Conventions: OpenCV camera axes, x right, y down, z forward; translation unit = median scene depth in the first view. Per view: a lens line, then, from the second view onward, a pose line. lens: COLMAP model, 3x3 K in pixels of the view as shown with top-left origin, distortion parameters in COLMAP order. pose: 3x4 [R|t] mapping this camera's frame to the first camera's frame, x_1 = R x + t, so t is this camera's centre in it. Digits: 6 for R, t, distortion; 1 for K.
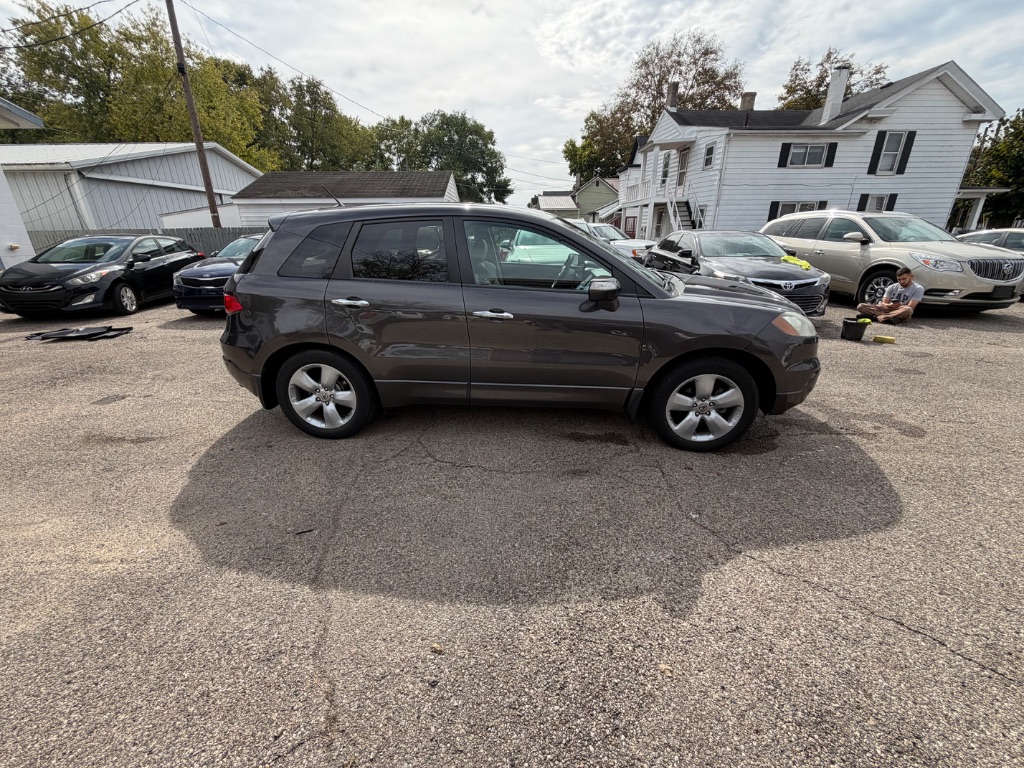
lens RADIAL K [[407.3, 0, 508.6], [0, 407.3, 383.3], [0, 0, 1]] dist [0.000220, 0.000089]
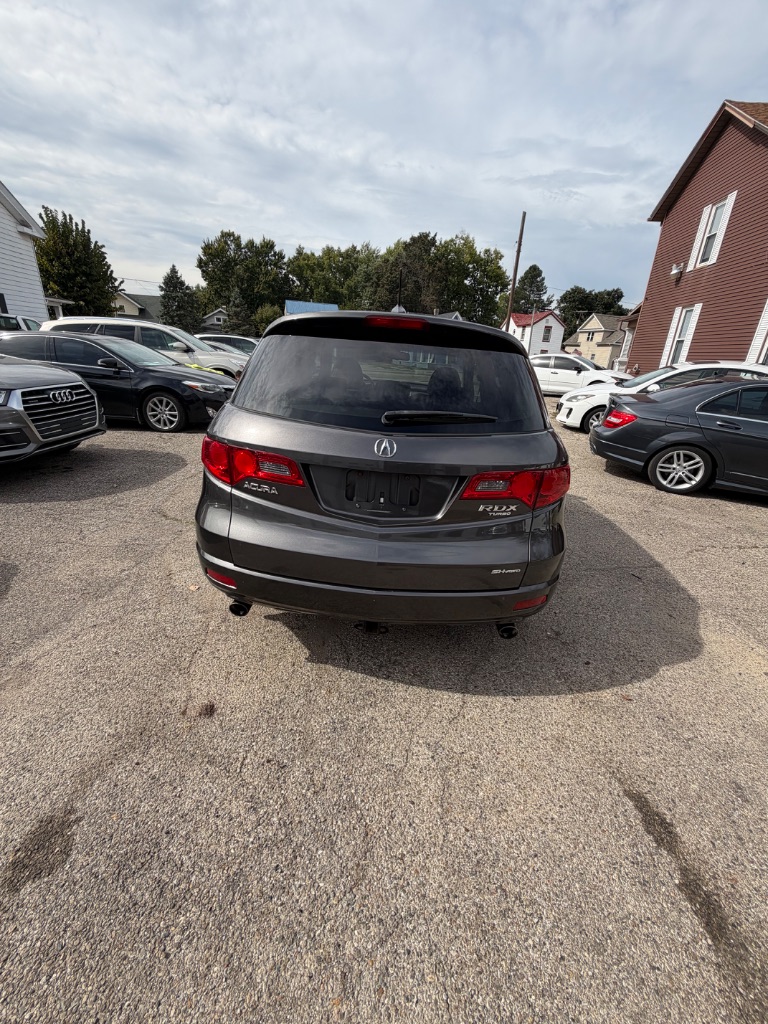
lens RADIAL K [[406.0, 0, 387.0], [0, 406.0, 513.0], [0, 0, 1]] dist [0.000931, -0.000974]
pose [[-0.043669, -0.363236, 0.930673, -0.135360], [0.298580, 0.884240, 0.359123, -0.047871], [-0.953385, 0.293563, 0.069841, 0.132244]]
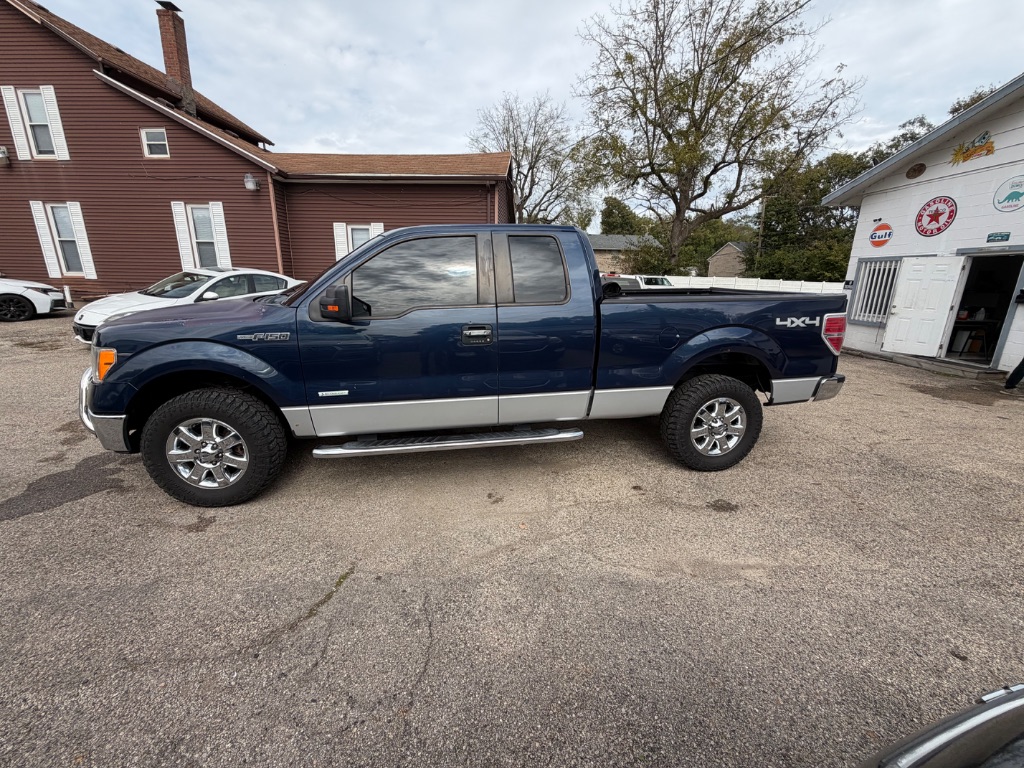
lens RADIAL K [[407.3, 0, 507.8], [0, 407.3, 383.4], [0, 0, 1]] dist [0.000220, 0.000089]
pose [[-0.995875, 0.012768, -0.089835, -0.039141], [-0.041614, 0.815525, 0.577224, -0.096660], [0.080633, 0.578581, -0.811629, 0.247078]]
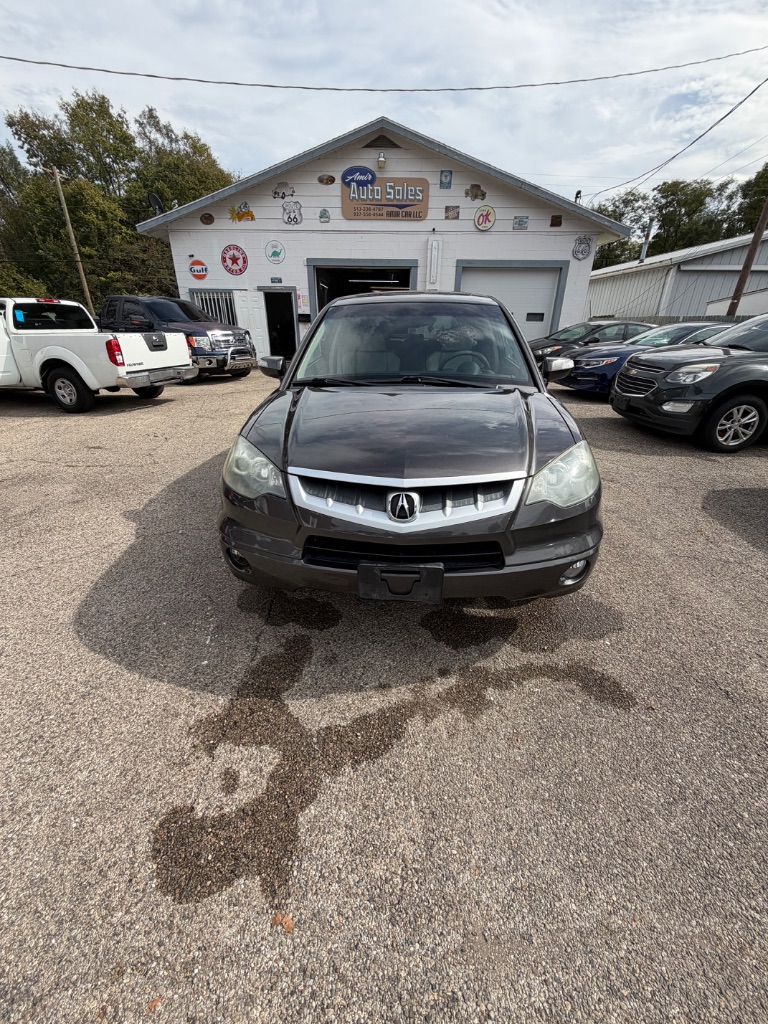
lens RADIAL K [[407.3, 0, 386.1], [0, 407.3, 510.1], [0, 0, 1]] dist [0.000220, 0.000089]
pose [[0.005191, 0.435793, -0.900032, 0.135790], [-0.364065, 0.839099, 0.404189, -0.043845], [0.931359, 0.325572, 0.163013, 0.114334]]
